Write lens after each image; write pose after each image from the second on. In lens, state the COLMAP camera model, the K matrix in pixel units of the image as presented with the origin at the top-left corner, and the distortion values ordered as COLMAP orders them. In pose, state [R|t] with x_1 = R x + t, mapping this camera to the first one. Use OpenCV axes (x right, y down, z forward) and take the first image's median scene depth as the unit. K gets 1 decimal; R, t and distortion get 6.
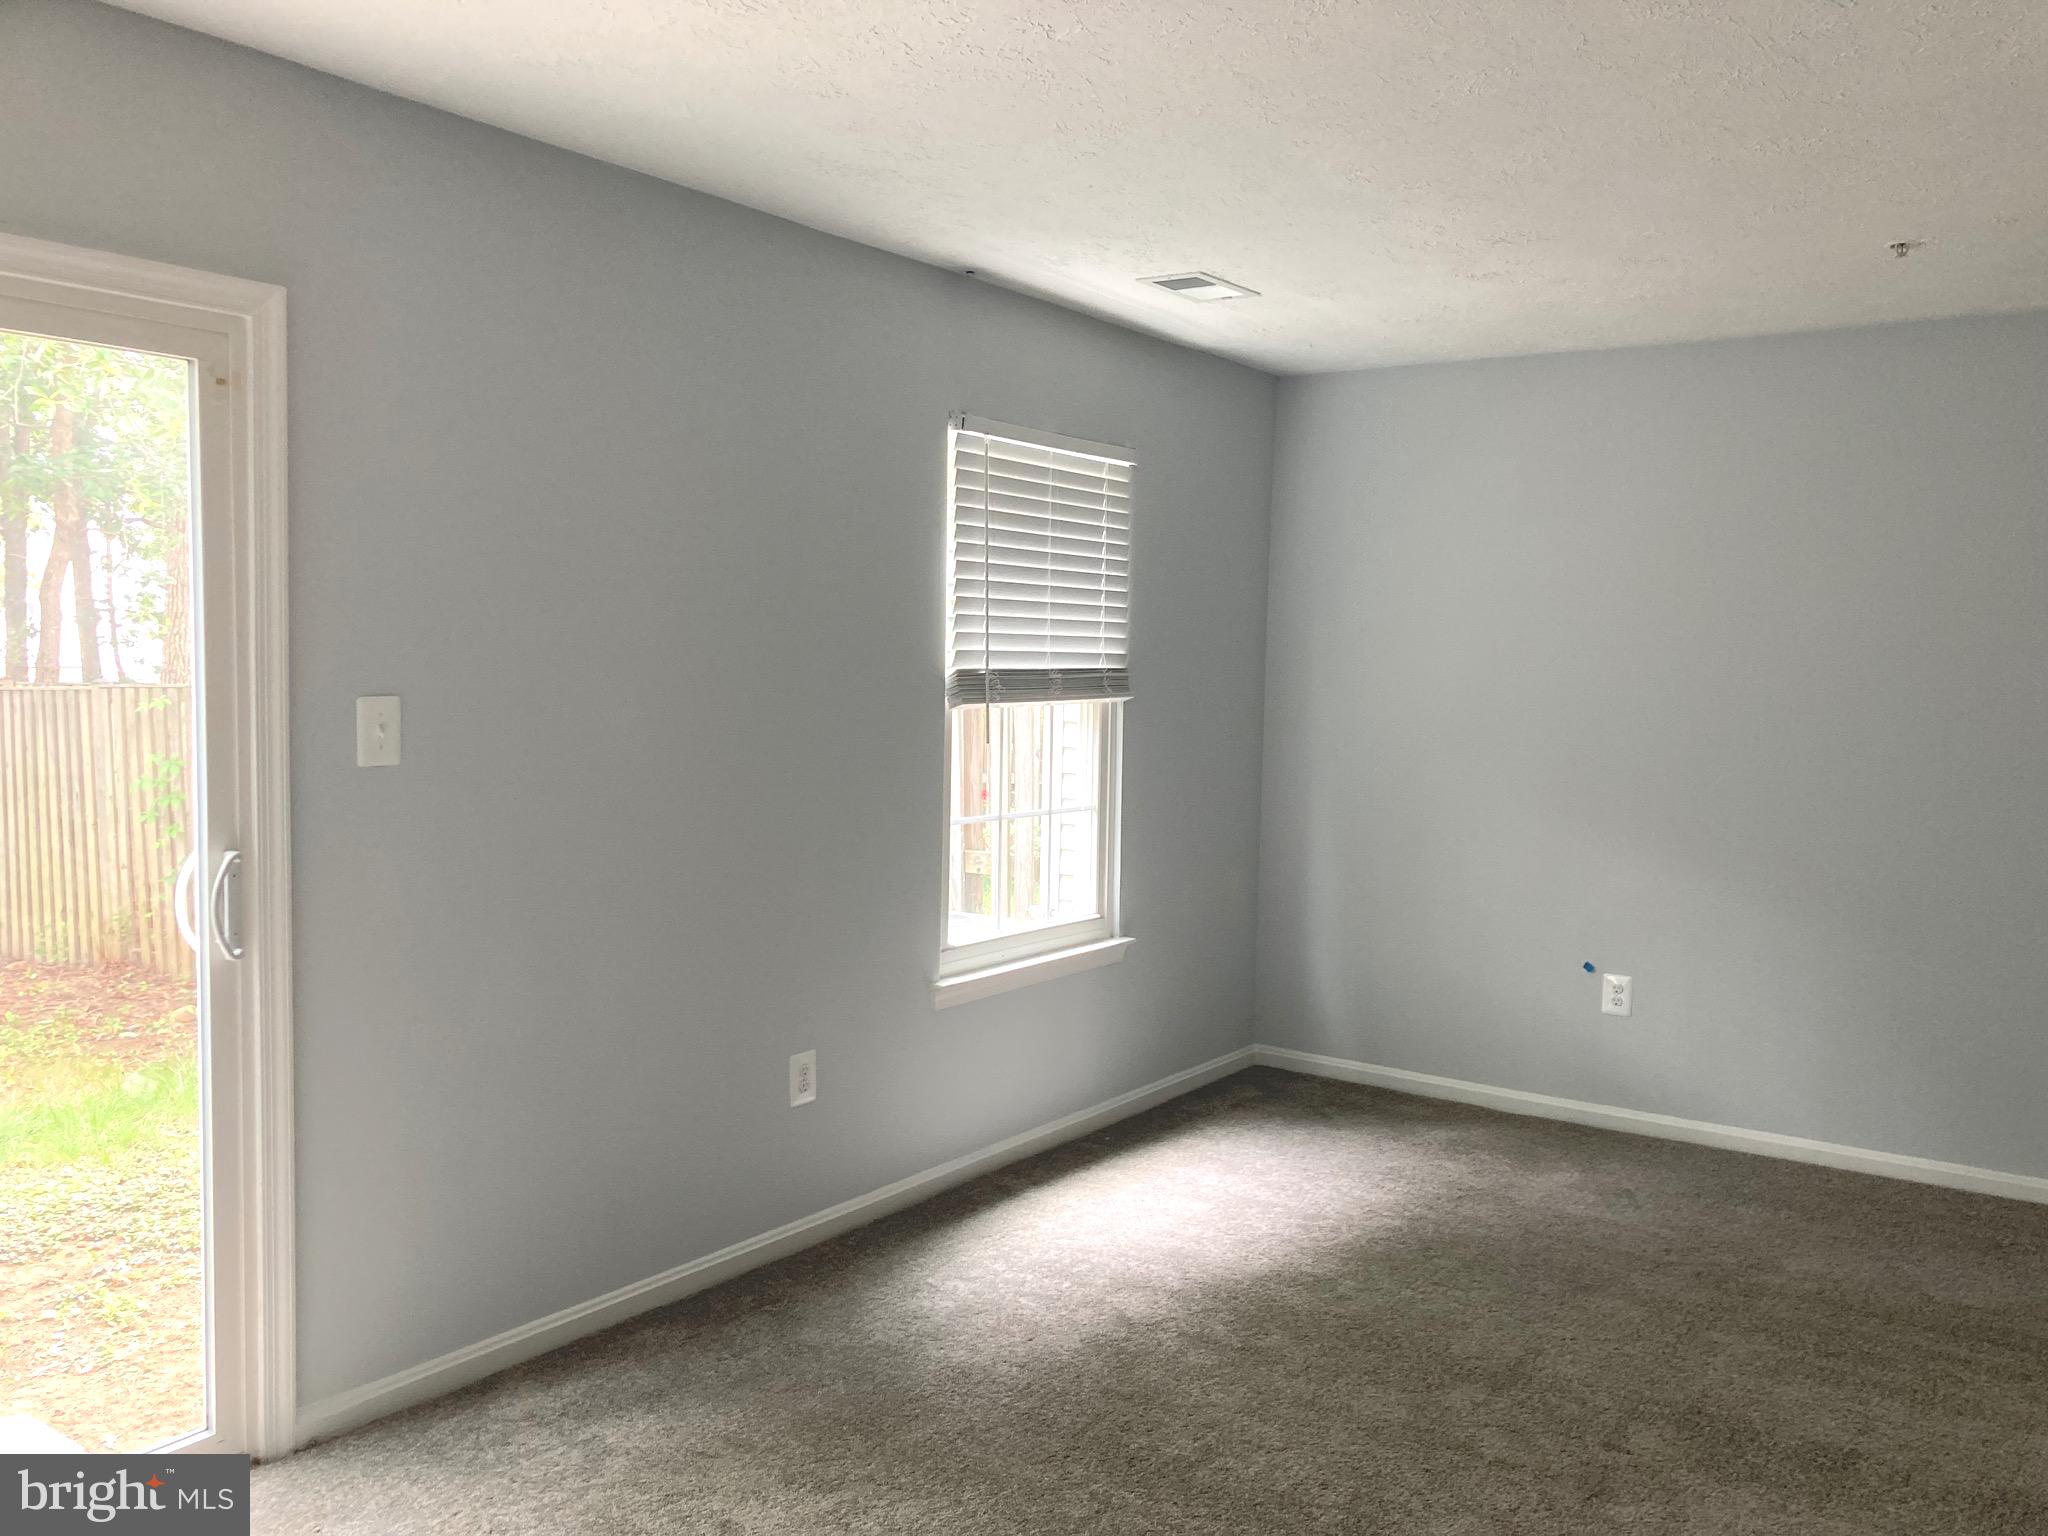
lens RADIAL K [[1695.6, 0, 1015.4], [0, 1695.6, 774.6], [0, 0, 1]] dist [0.020453, -0.013028]
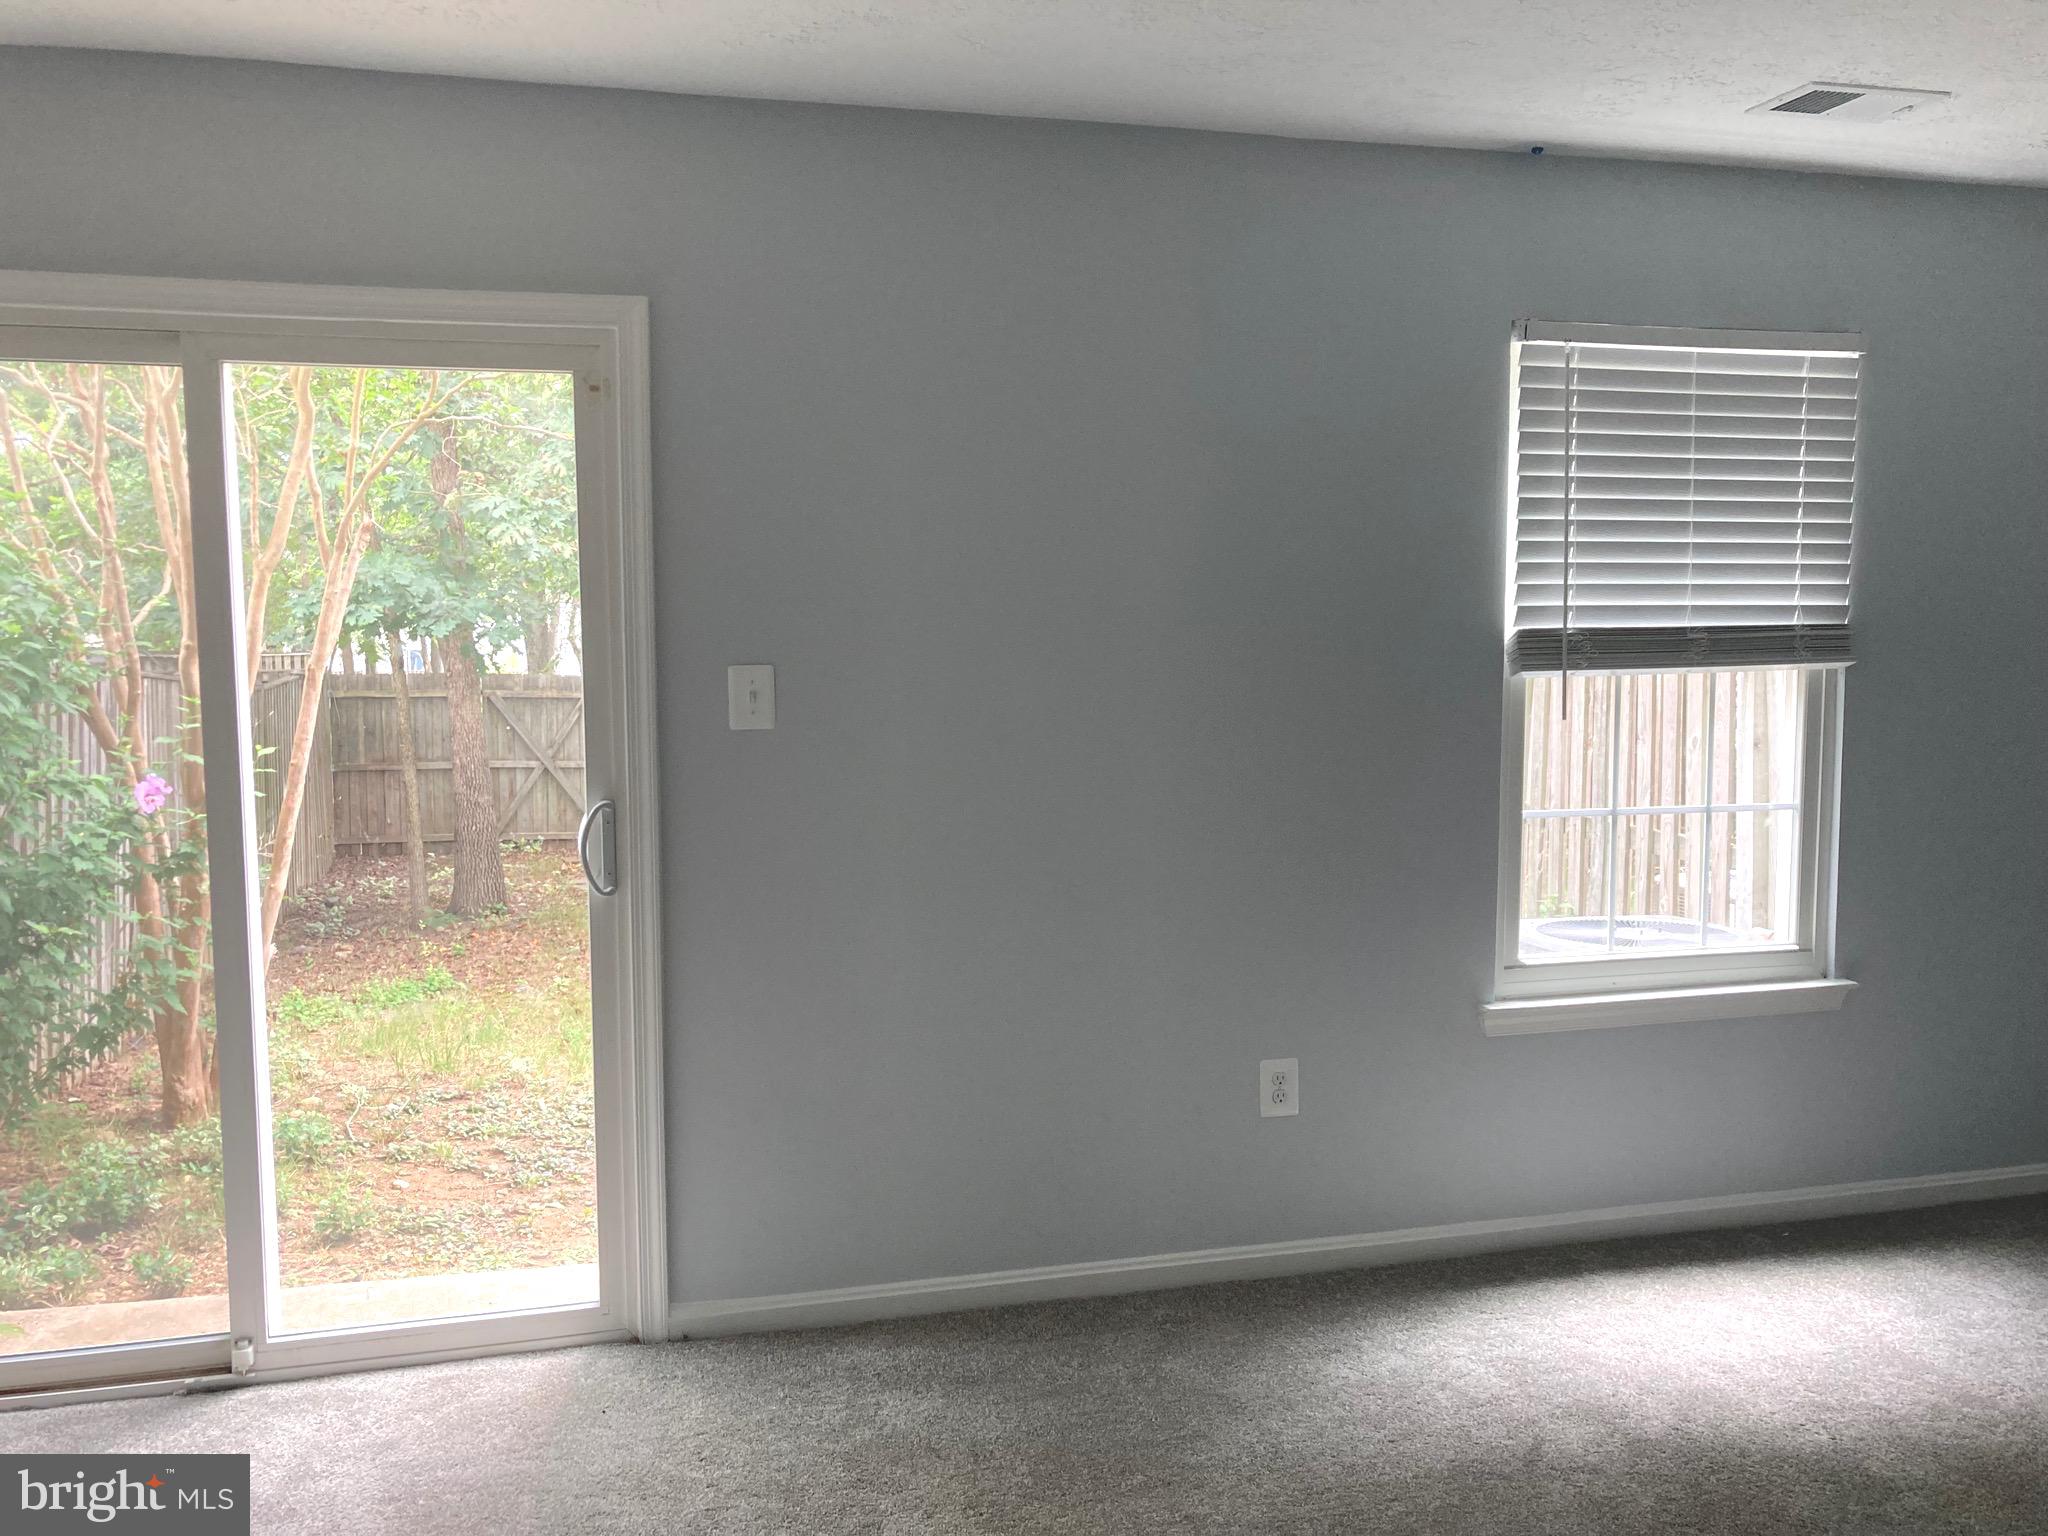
lens RADIAL K [[1695.6, 0, 1019.9], [0, 1695.6, 769.3], [0, 0, 1]] dist [0.020453, -0.013028]
pose [[0.762342, 0.030963, -0.646433, 0.316251], [-0.025667, 0.999516, 0.017606, -0.002172], [0.646665, 0.003170, 0.762768, 0.203909]]
